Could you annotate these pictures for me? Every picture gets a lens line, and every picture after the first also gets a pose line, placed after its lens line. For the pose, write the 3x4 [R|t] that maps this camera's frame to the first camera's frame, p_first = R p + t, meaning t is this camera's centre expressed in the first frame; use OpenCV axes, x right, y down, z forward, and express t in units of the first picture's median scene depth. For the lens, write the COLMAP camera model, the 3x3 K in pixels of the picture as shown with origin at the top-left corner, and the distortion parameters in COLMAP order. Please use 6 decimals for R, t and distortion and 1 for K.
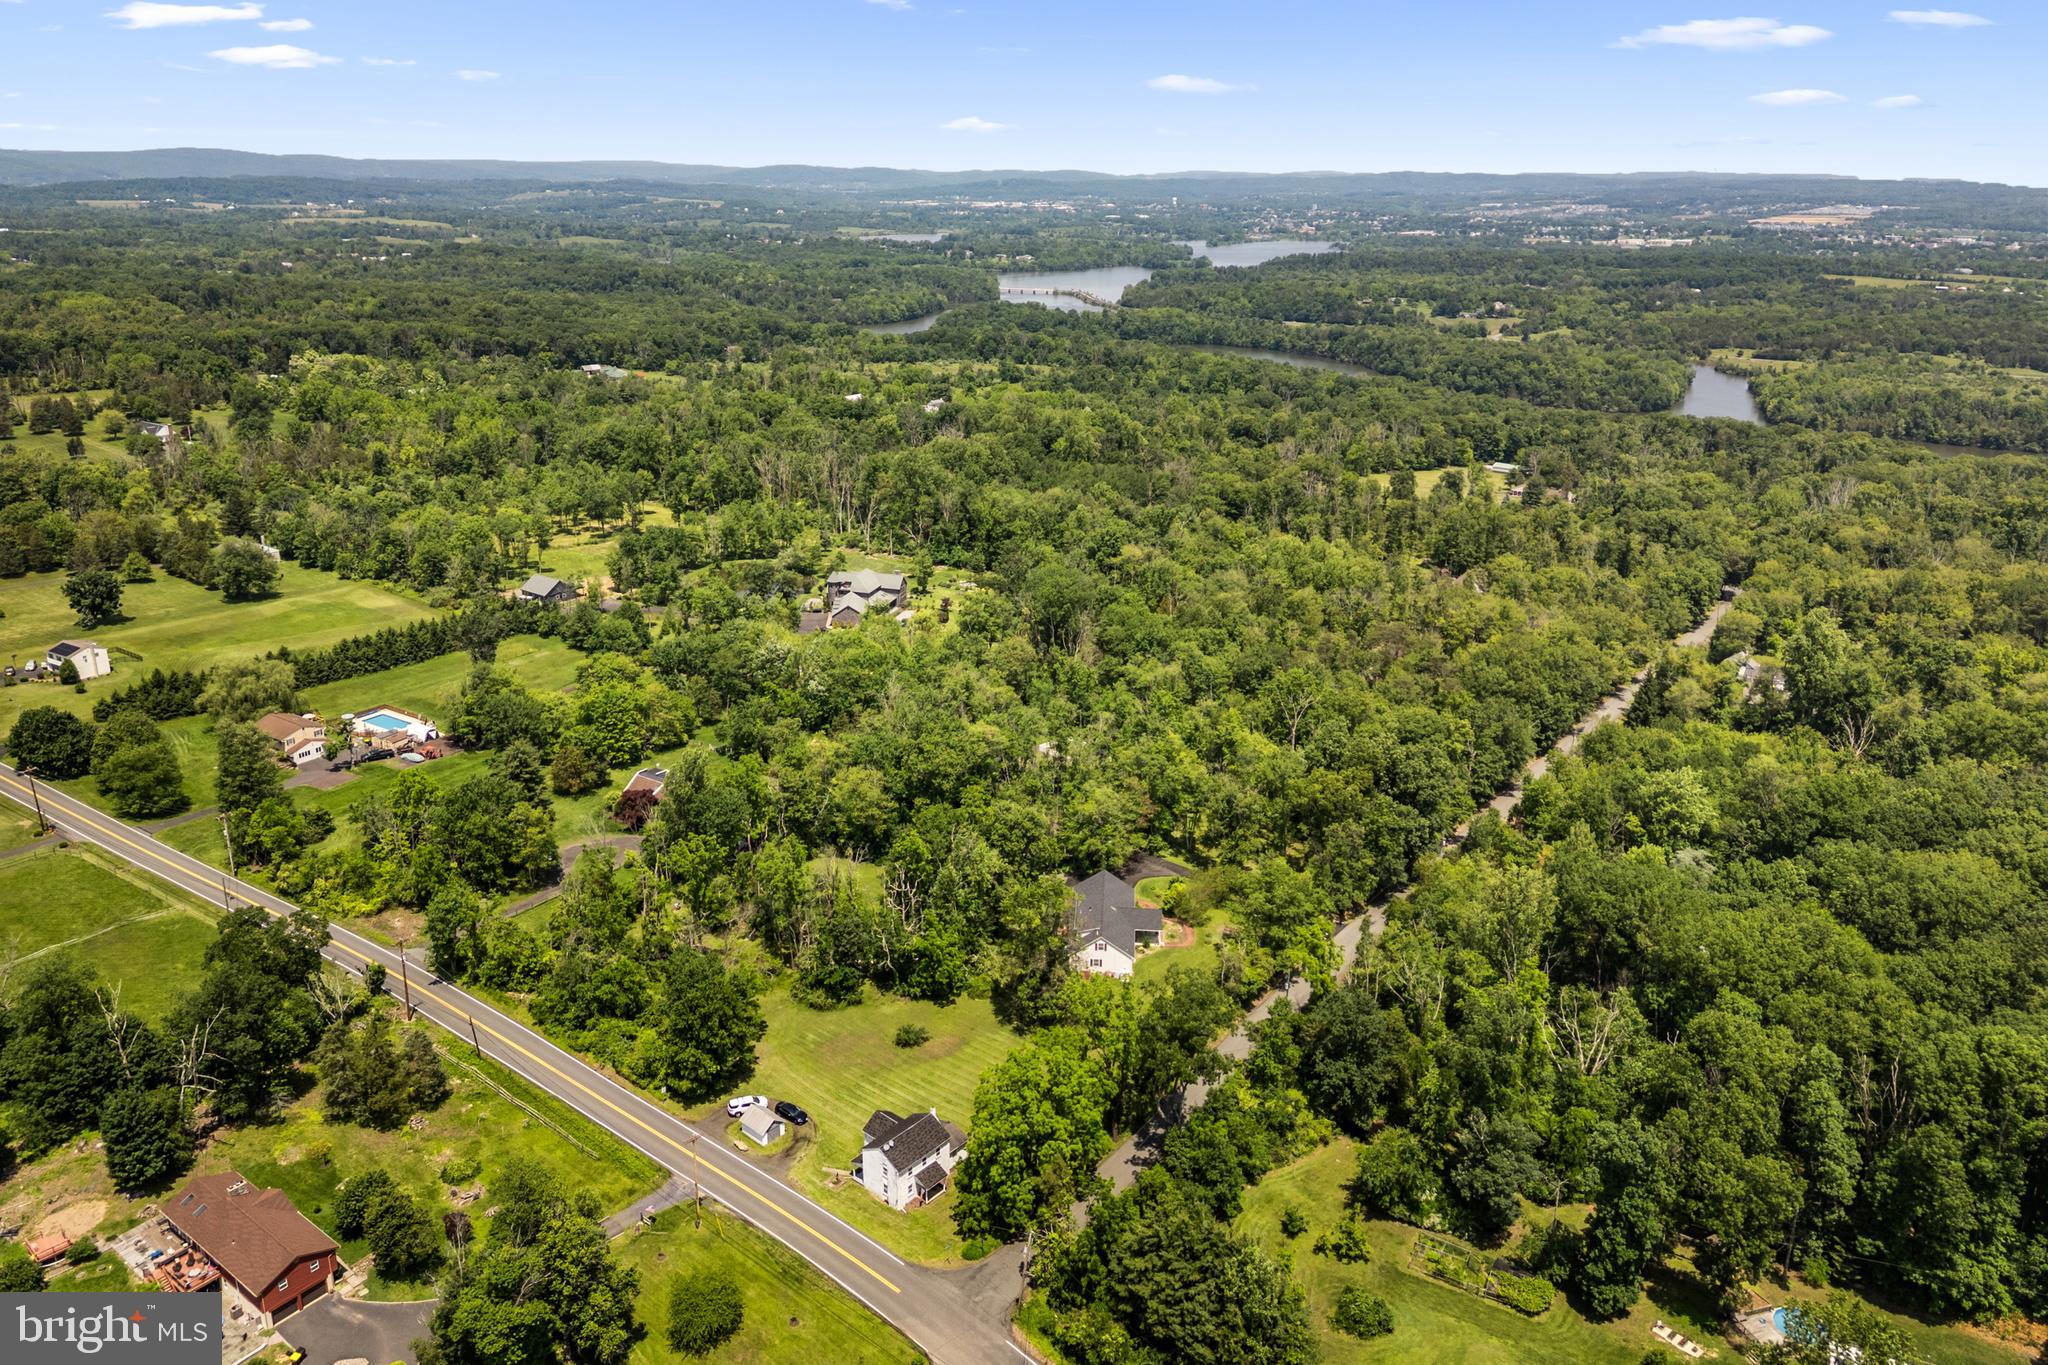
lens RADIAL K [[1436.1, 0, 1023.2], [0, 1436.1, 725.9], [0, 0, 1]] dist [0.066873, -0.070639]
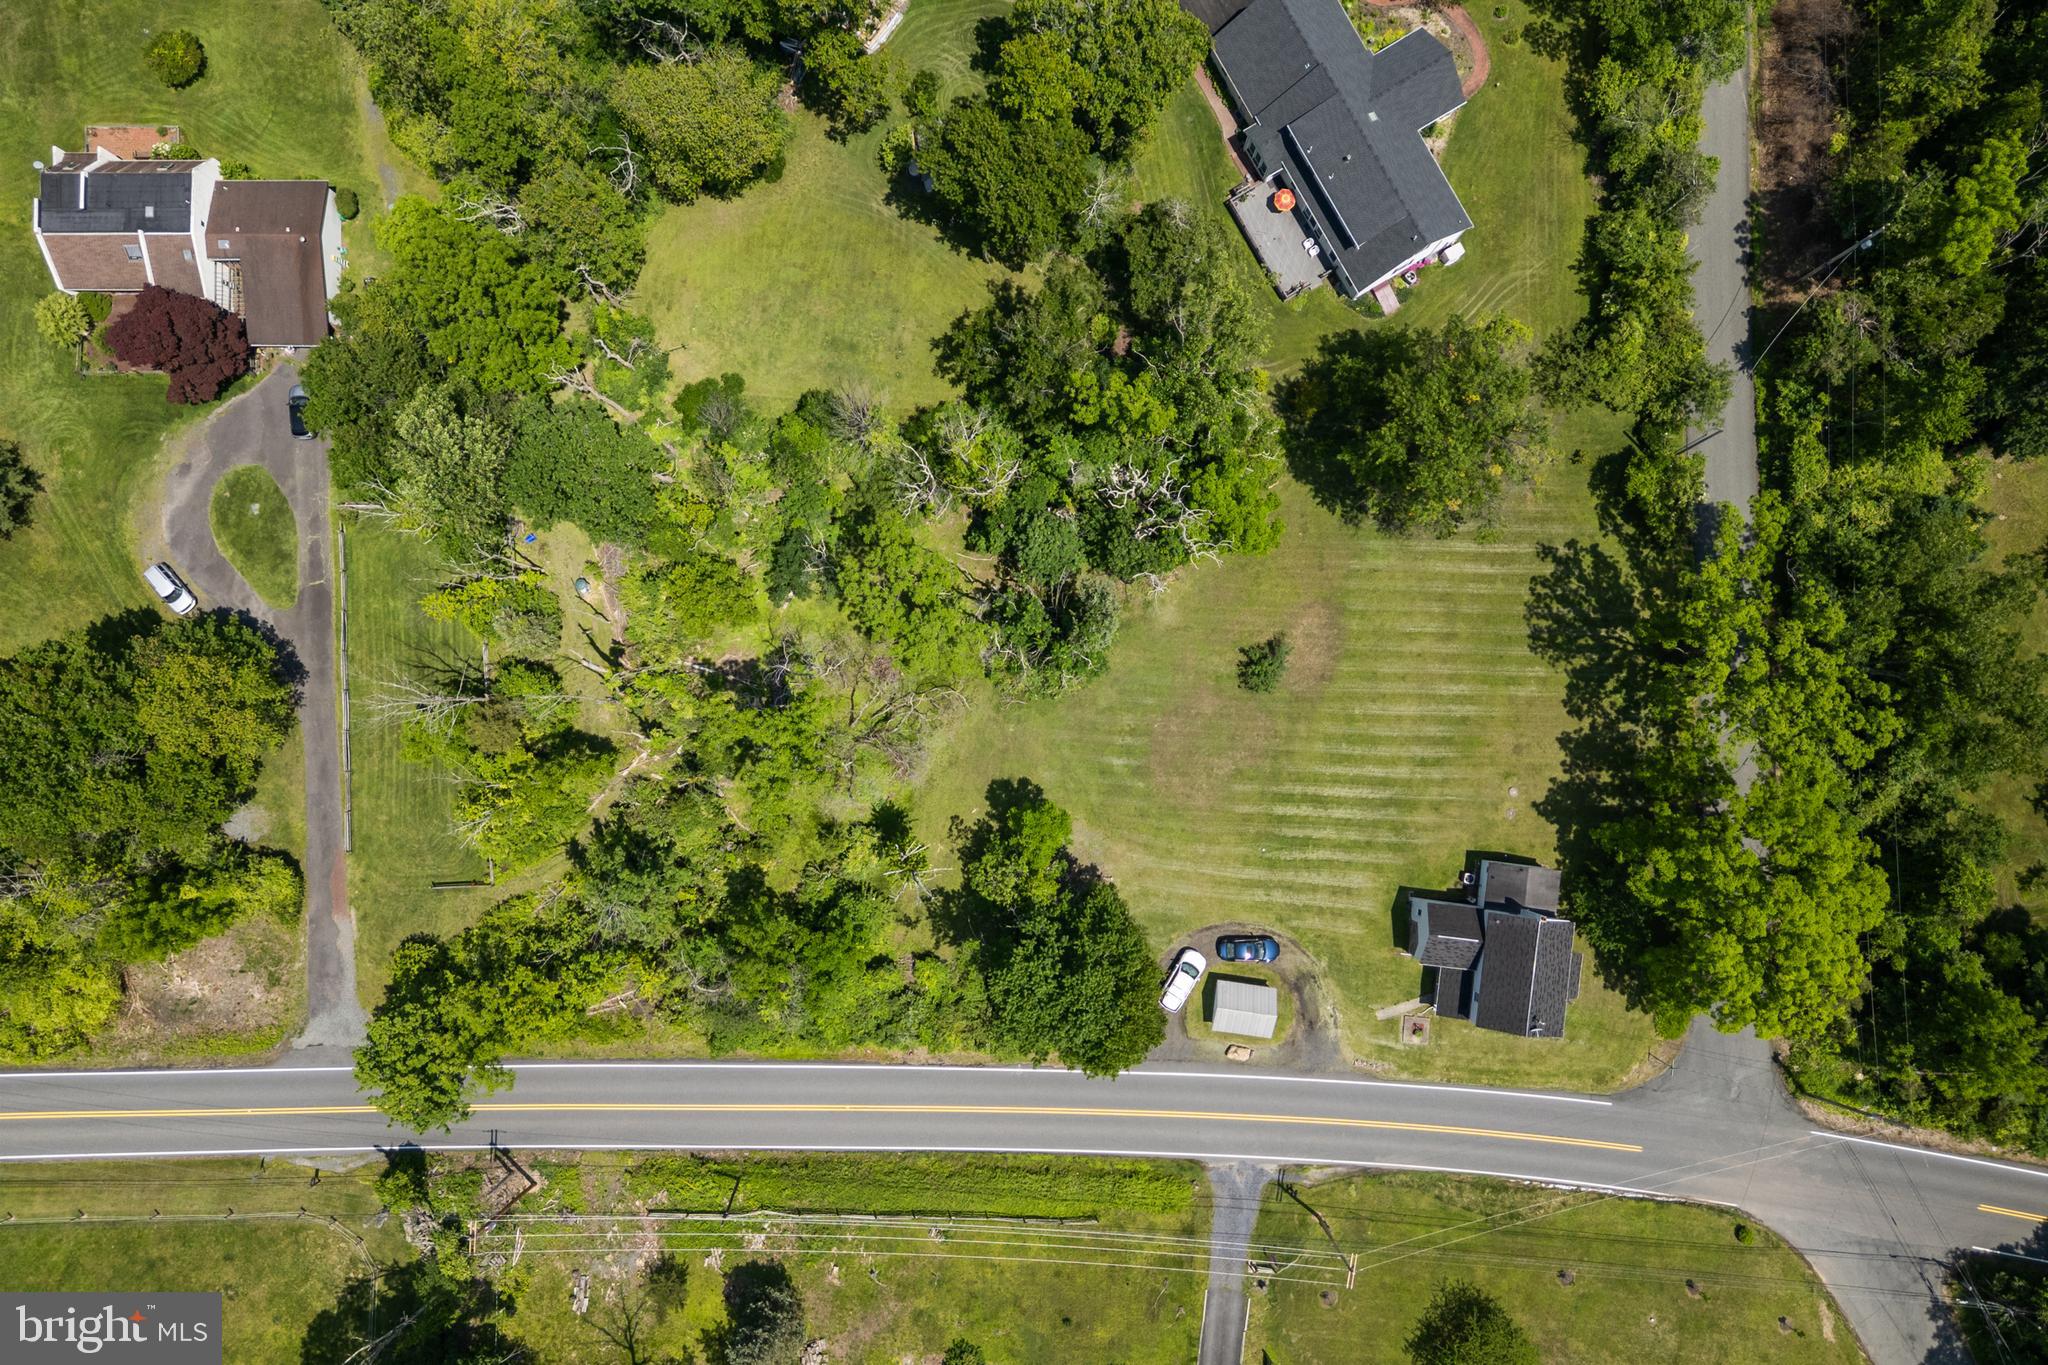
lens RADIAL K [[1436.1, 0, 1023.2], [0, 1436.1, 725.9], [0, 0, 1]] dist [0.066873, -0.070639]
pose [[0.813640, -0.581362, 0.003036, -0.025403], [0.217327, 0.308993, 0.925901, -0.048654], [-0.539221, -0.752690, 0.377754, 0.120652]]
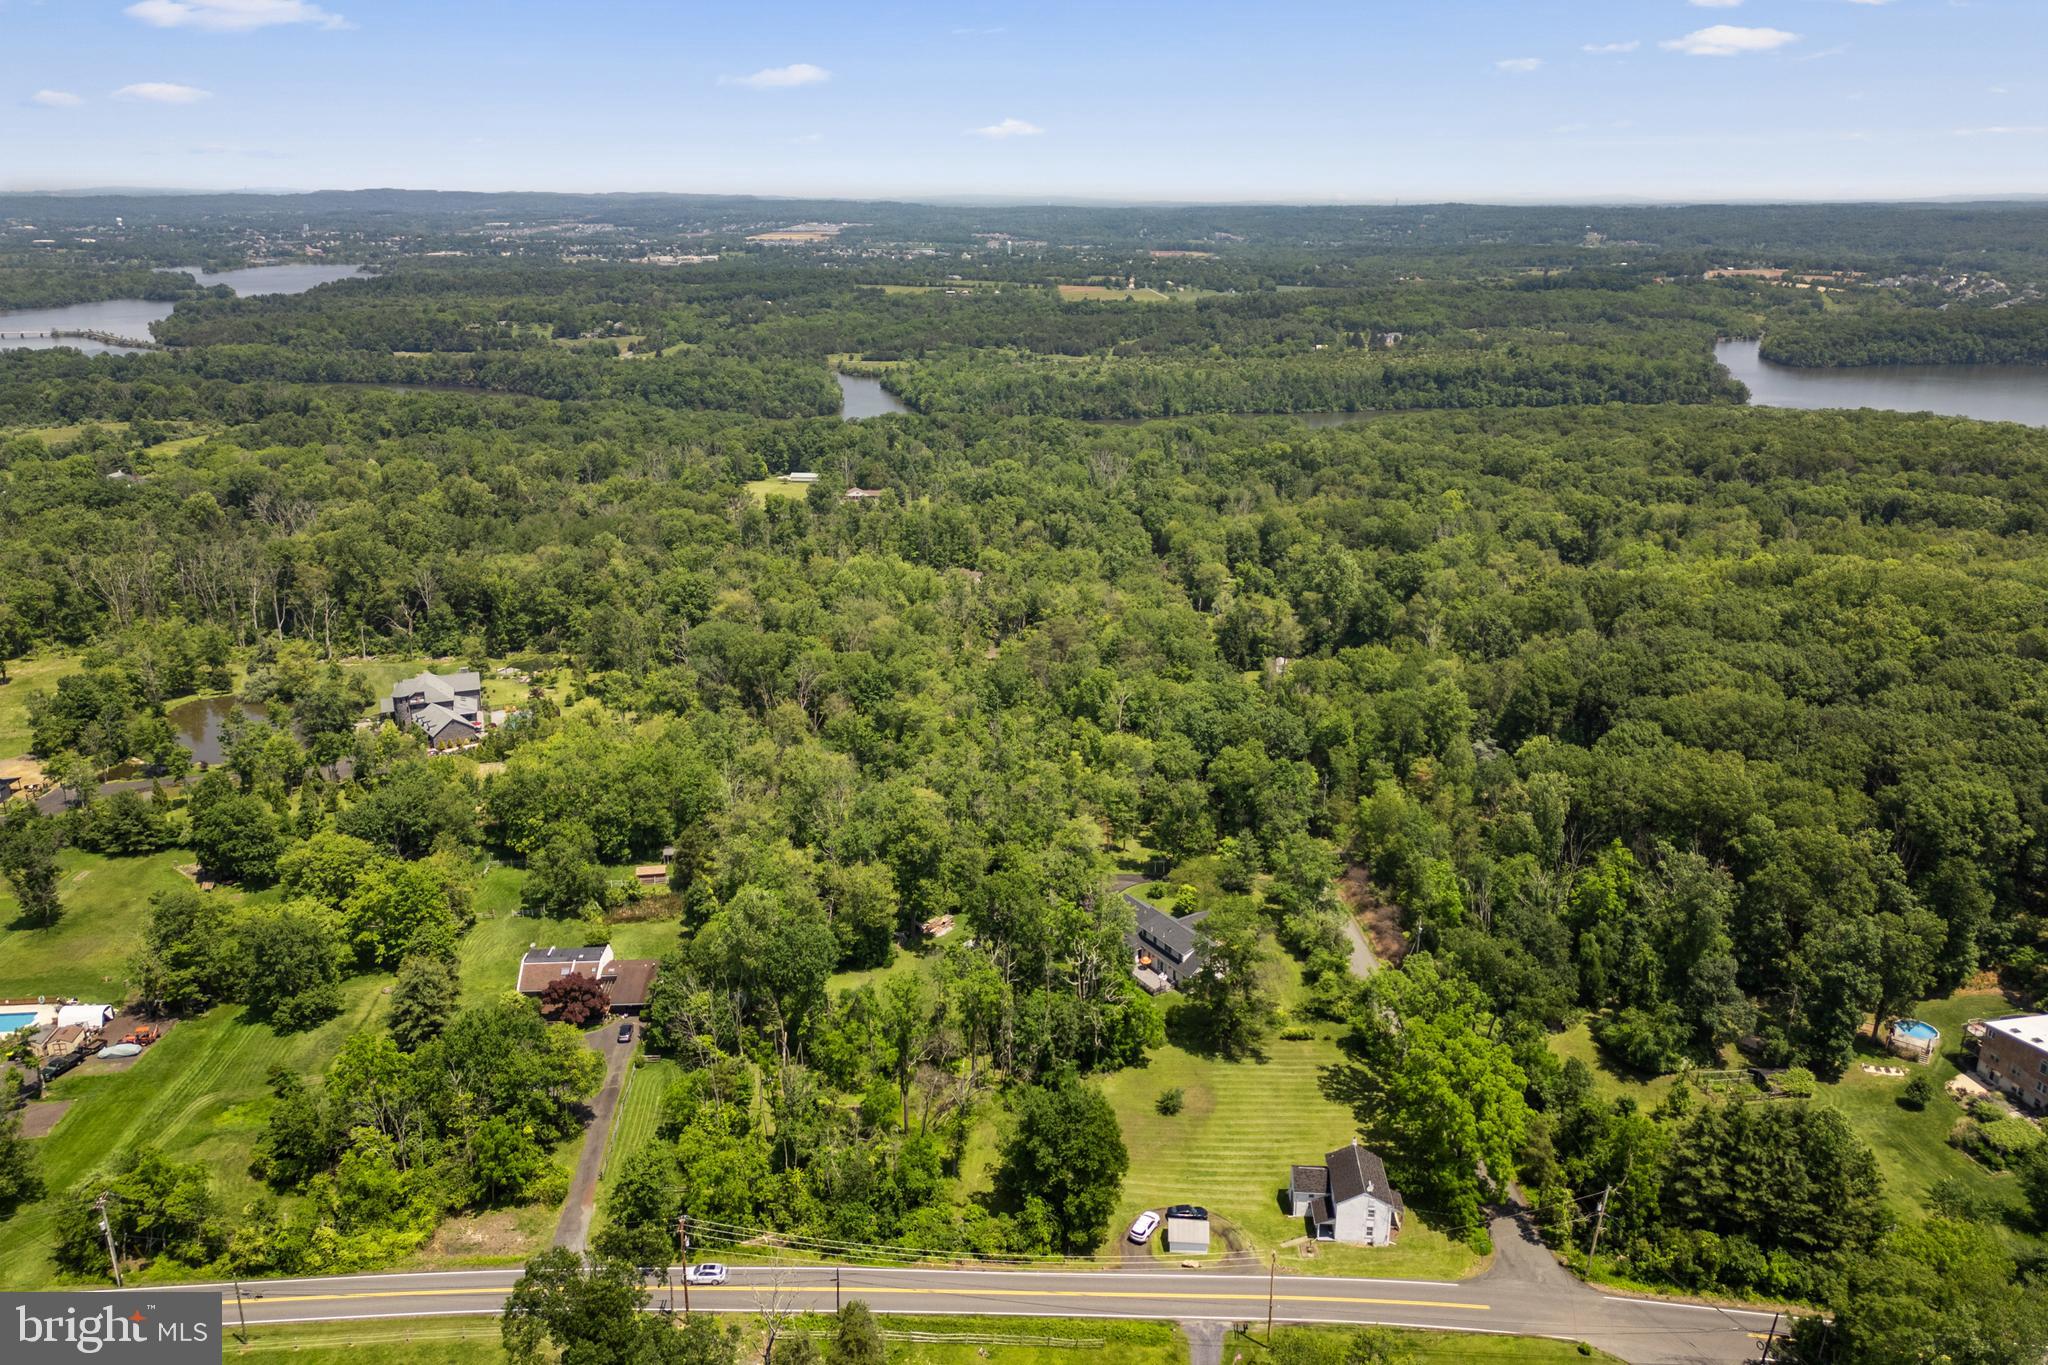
lens RADIAL K [[1436.1, 0, 1023.2], [0, 1436.1, 725.9], [0, 0, 1]] dist [0.066873, -0.070639]
pose [[0.785031, -0.217225, 0.580120, -0.097347], [0.223509, 0.972742, 0.061784, -0.016293], [-0.577728, 0.081160, 0.812184, 0.037624]]
